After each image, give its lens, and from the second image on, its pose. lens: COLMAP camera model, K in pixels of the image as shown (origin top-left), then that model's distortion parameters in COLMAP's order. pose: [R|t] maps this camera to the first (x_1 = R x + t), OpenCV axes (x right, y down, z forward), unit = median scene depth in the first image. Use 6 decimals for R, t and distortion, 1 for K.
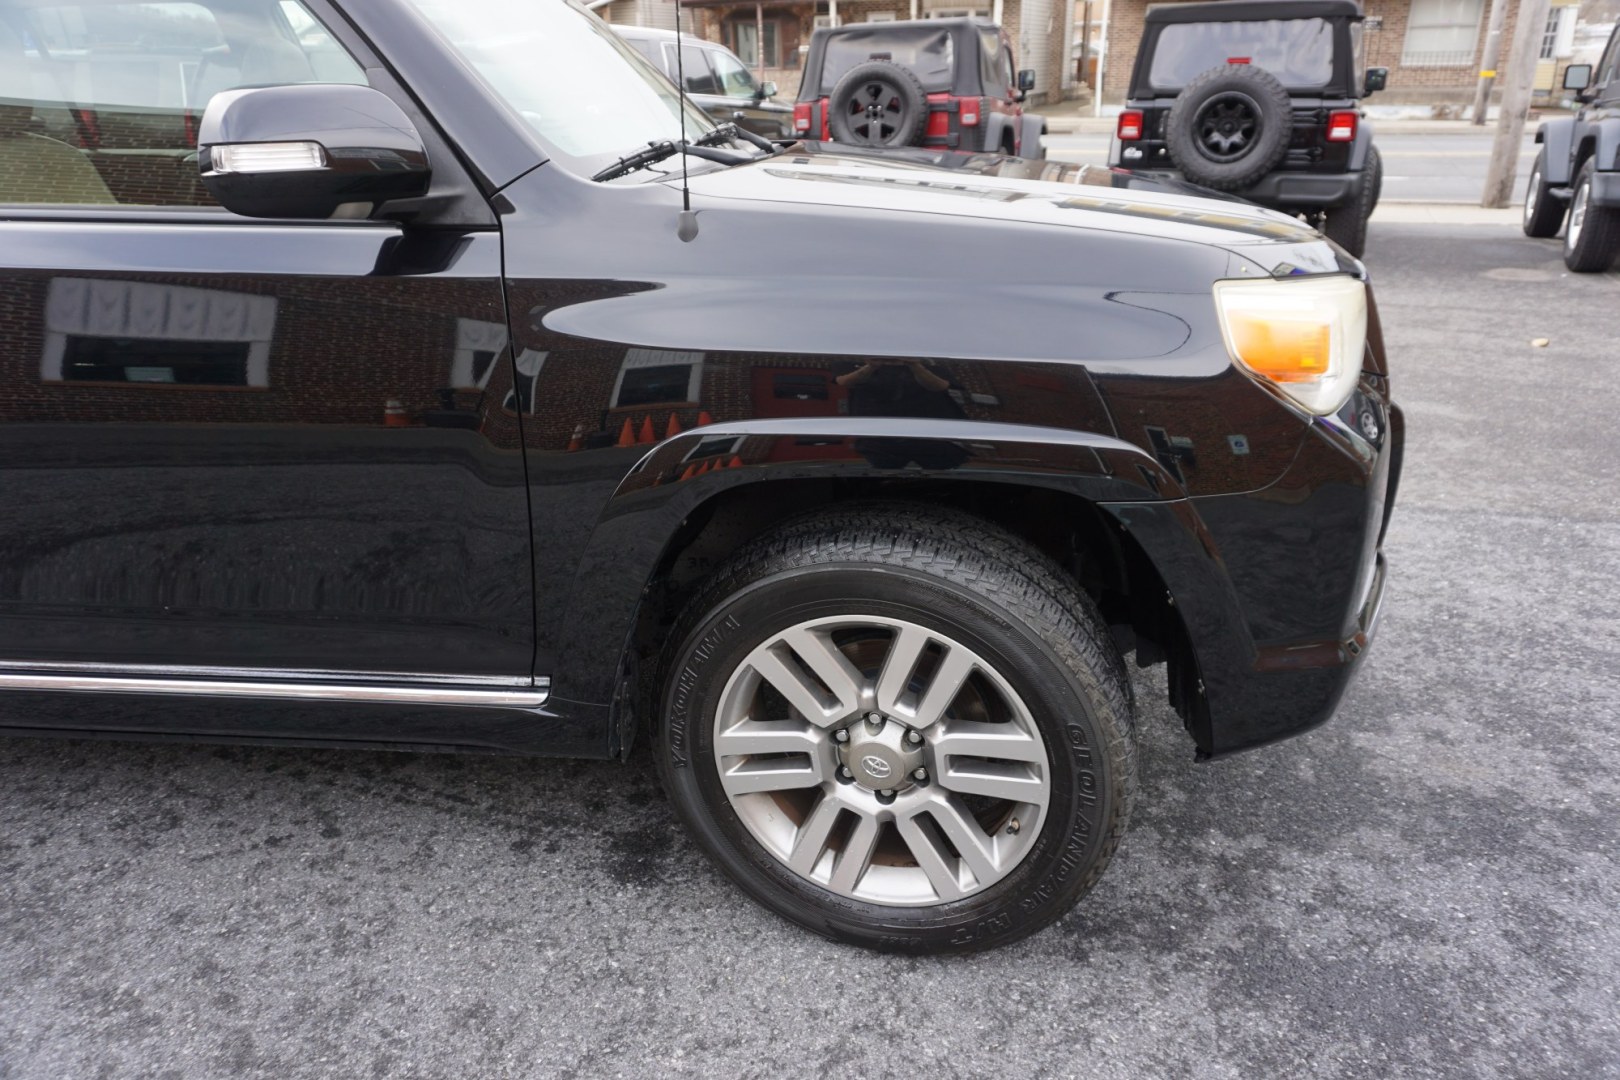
lens RADIAL K [[1085.3, 0, 803.7], [0, 1085.3, 532.1], [0, 0, 1]] dist [-0.045173, 0.036051]
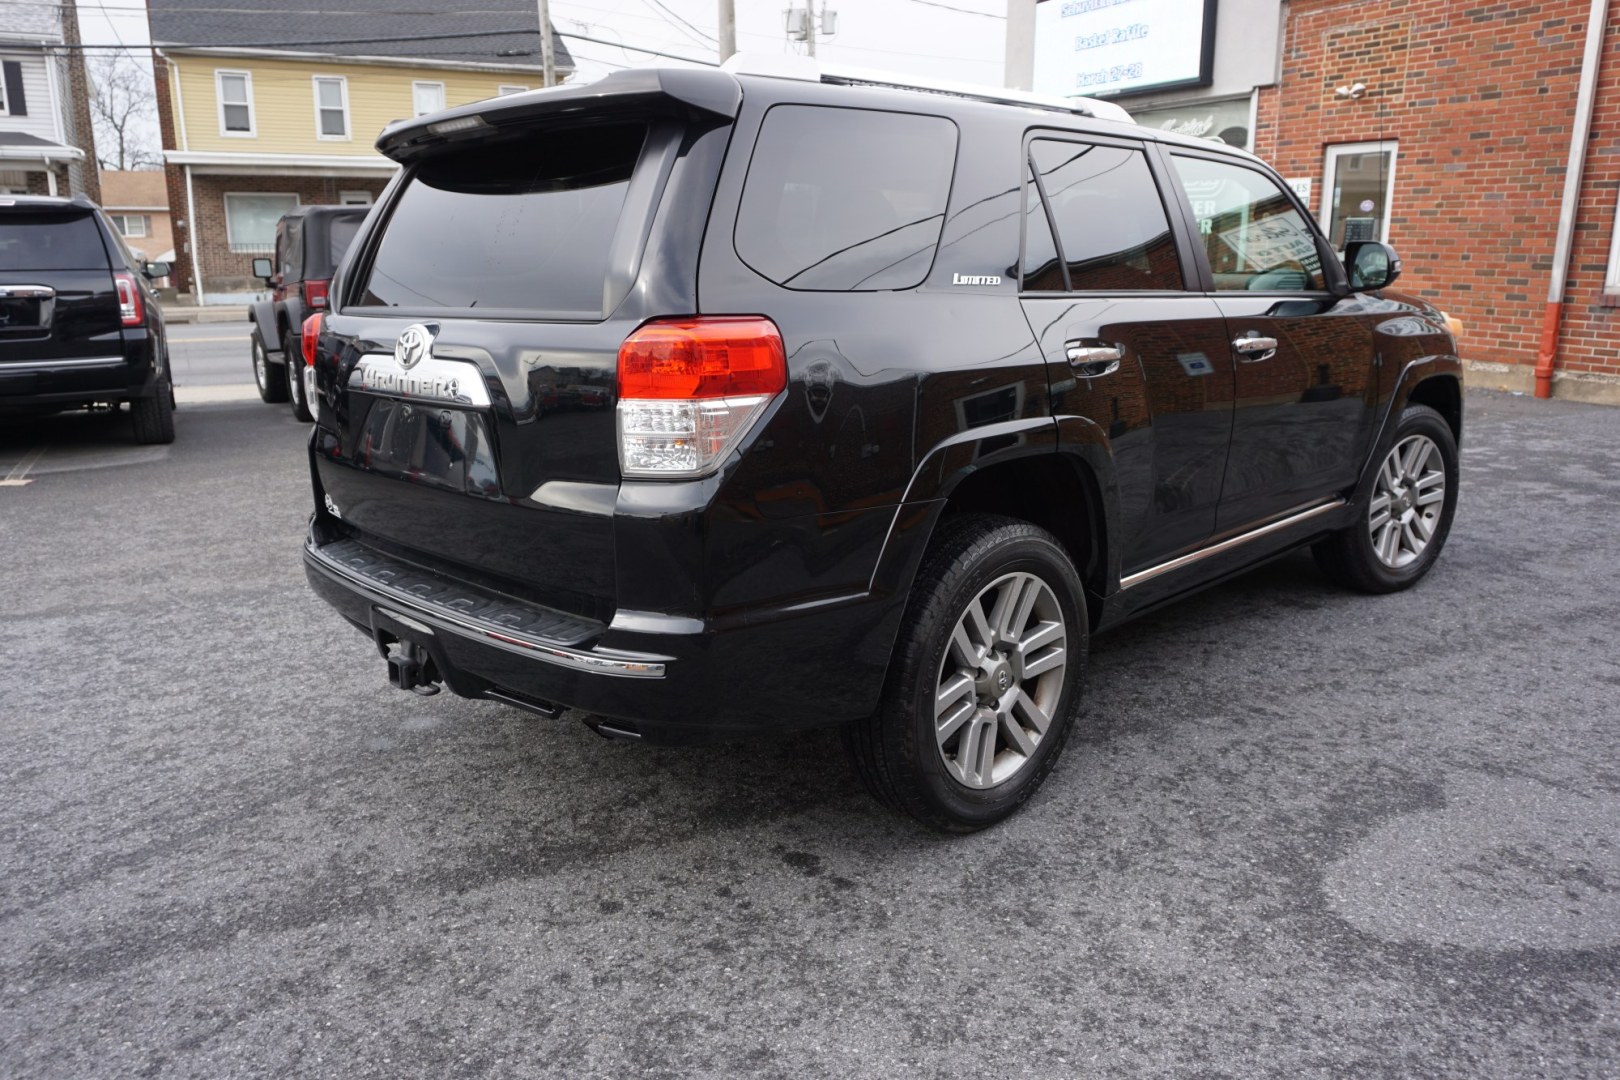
lens RADIAL K [[1195.2, 0, 801.0], [0, 1195.2, 527.5], [0, 0, 1]] dist [-0.036714, 0.026313]
pose [[0.647536, -0.155484, 0.746004, -2.656974], [0.290483, 0.955411, -0.053012, 0.007312], [-0.704498, 0.251028, 0.663828, 0.147959]]
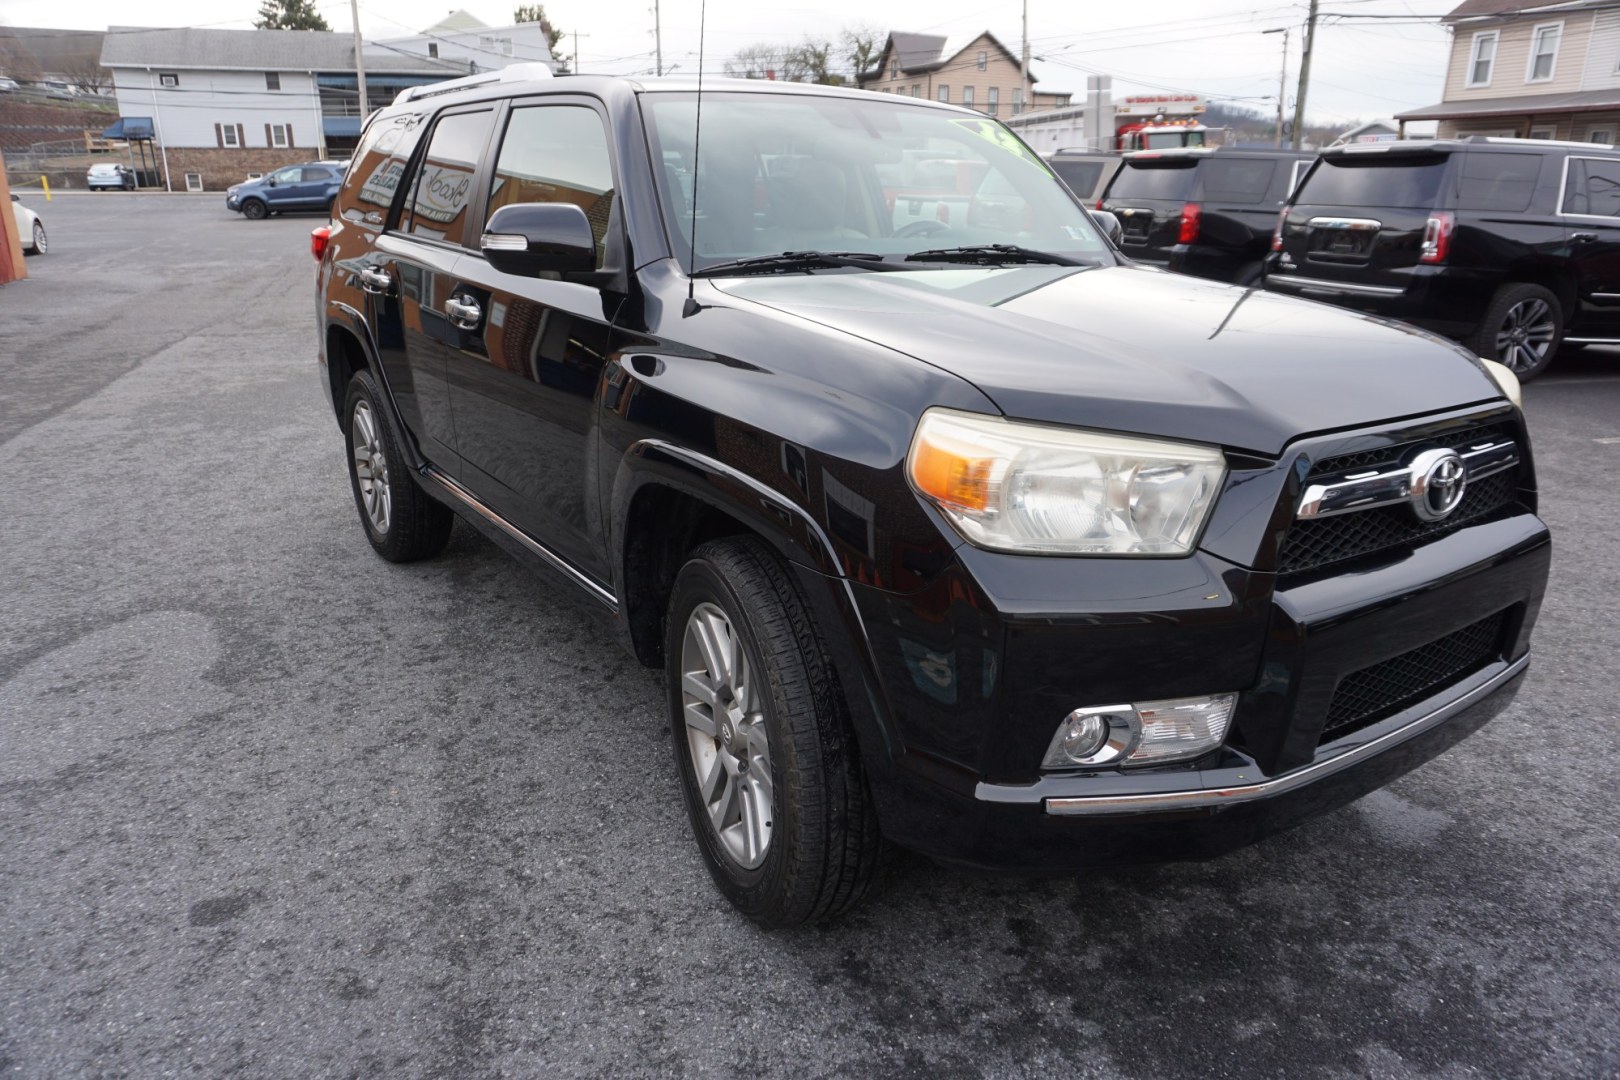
lens RADIAL K [[1085.3, 0, 808.4], [0, 1085.3, 531.5], [0, 0, 1]] dist [-0.045173, 0.036051]
pose [[0.646873, 0.259866, -0.716955, 0.891263], [-0.316765, 0.946768, 0.057363, -0.103346], [0.693697, 0.190000, 0.694755, 0.116331]]
